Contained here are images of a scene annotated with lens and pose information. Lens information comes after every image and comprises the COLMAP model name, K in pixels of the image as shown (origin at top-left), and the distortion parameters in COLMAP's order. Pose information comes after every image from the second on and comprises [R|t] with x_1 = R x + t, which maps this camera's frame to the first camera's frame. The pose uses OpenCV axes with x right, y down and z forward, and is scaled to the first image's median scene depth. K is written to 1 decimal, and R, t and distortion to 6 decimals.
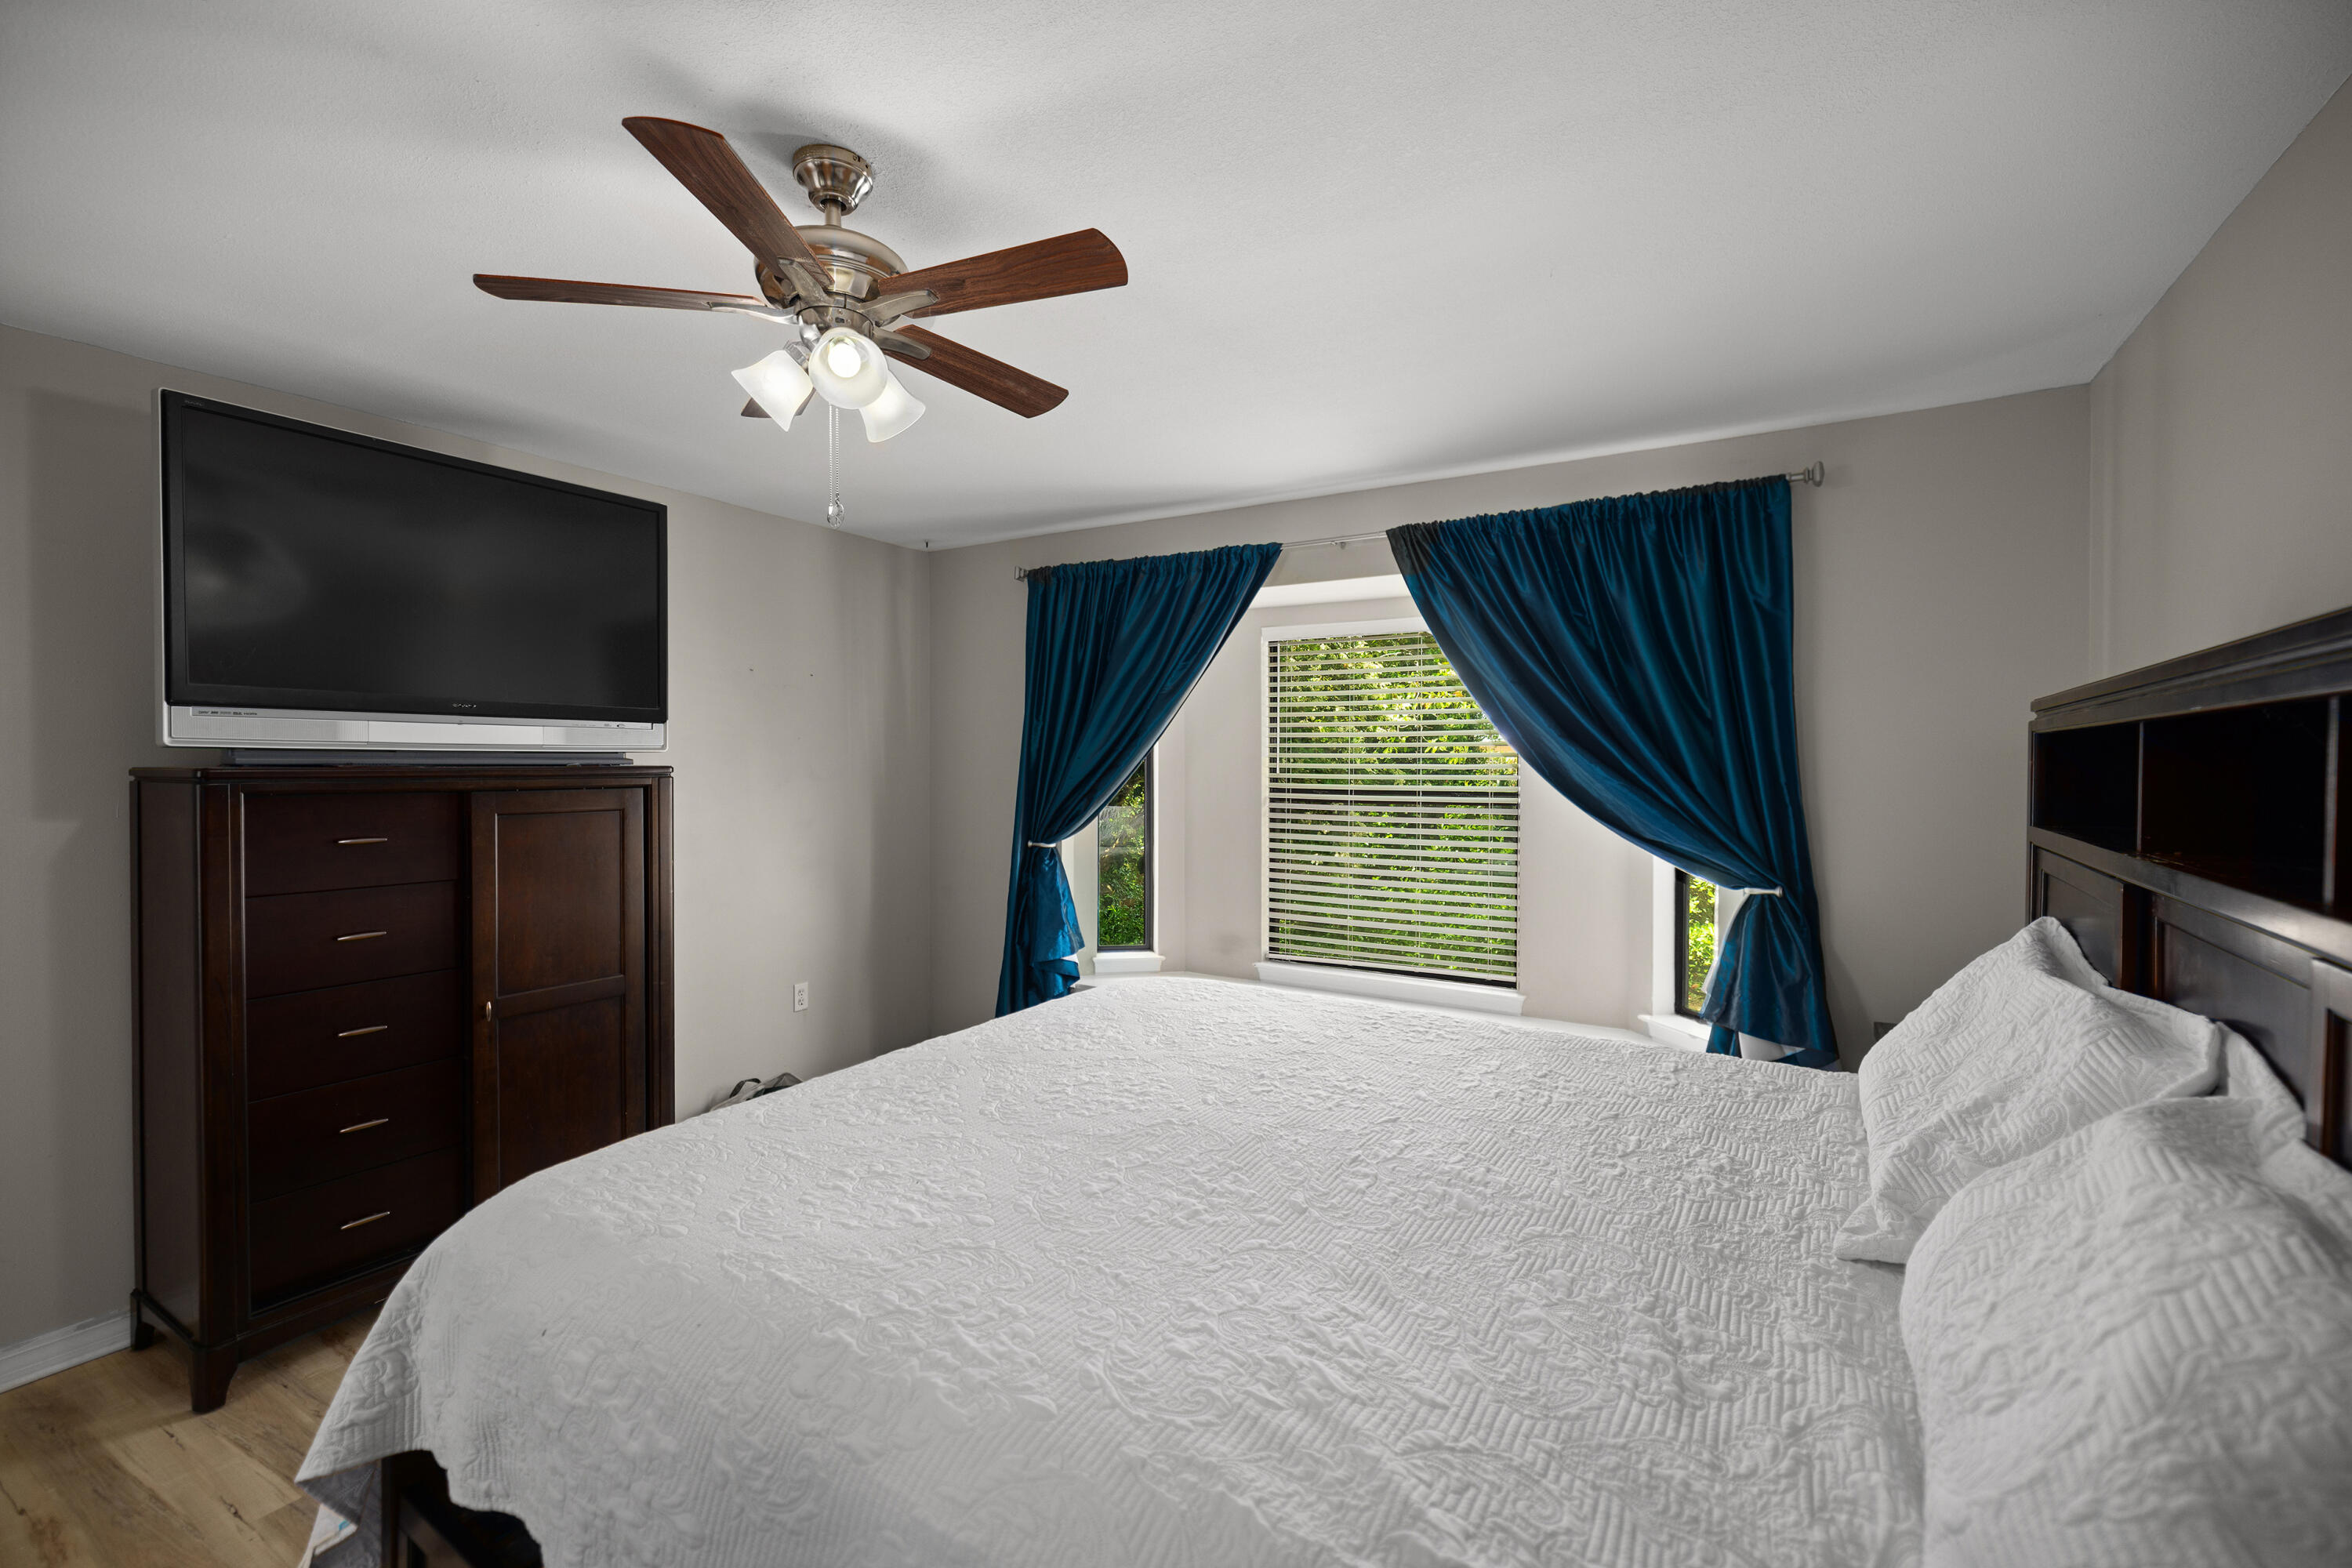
lens RADIAL K [[992.5, 0, 1162.4], [0, 992.5, 763.4], [0, 0, 1]] dist [-0.001895, -0.000243]
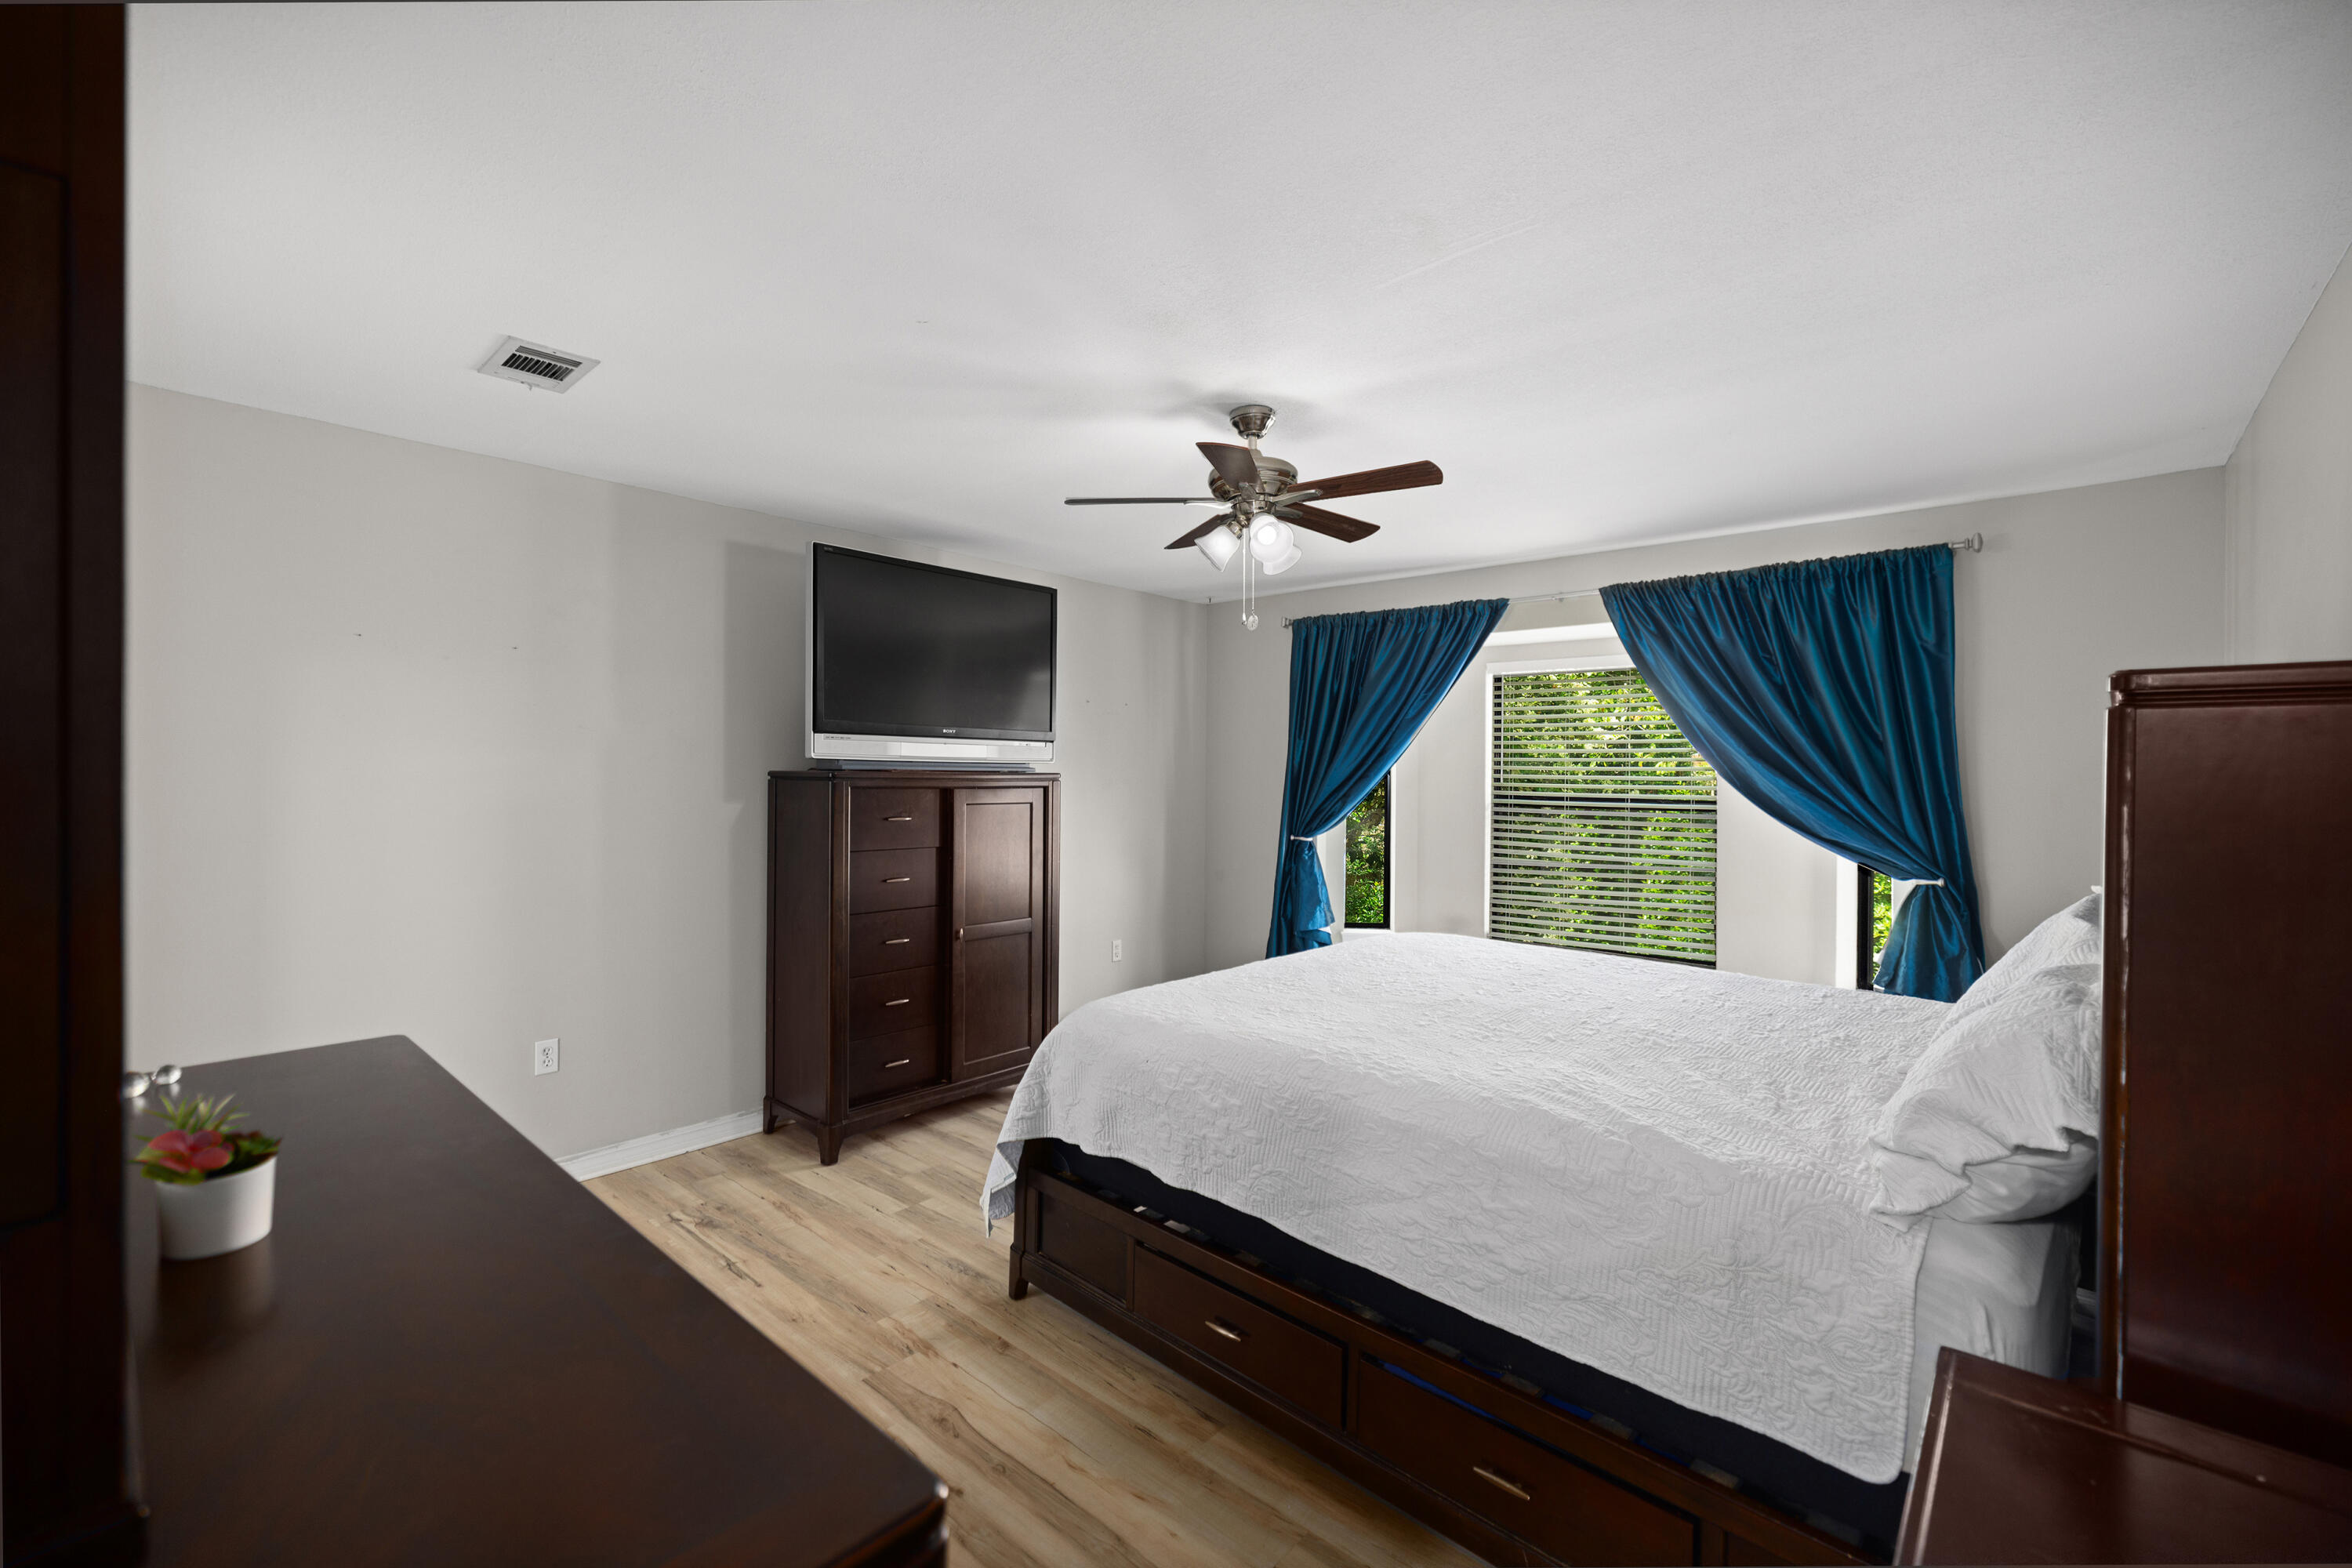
lens RADIAL K [[936.3, 0, 1175.2], [0, 936.3, 768.0], [0, 0, 1]] dist [0.000541, -0.000265]
pose [[0.981333, 0.007229, -0.192180, -0.076021], [-0.008556, 0.999945, -0.006077, 0.002463], [0.192125, 0.007608, 0.981341, -0.279890]]
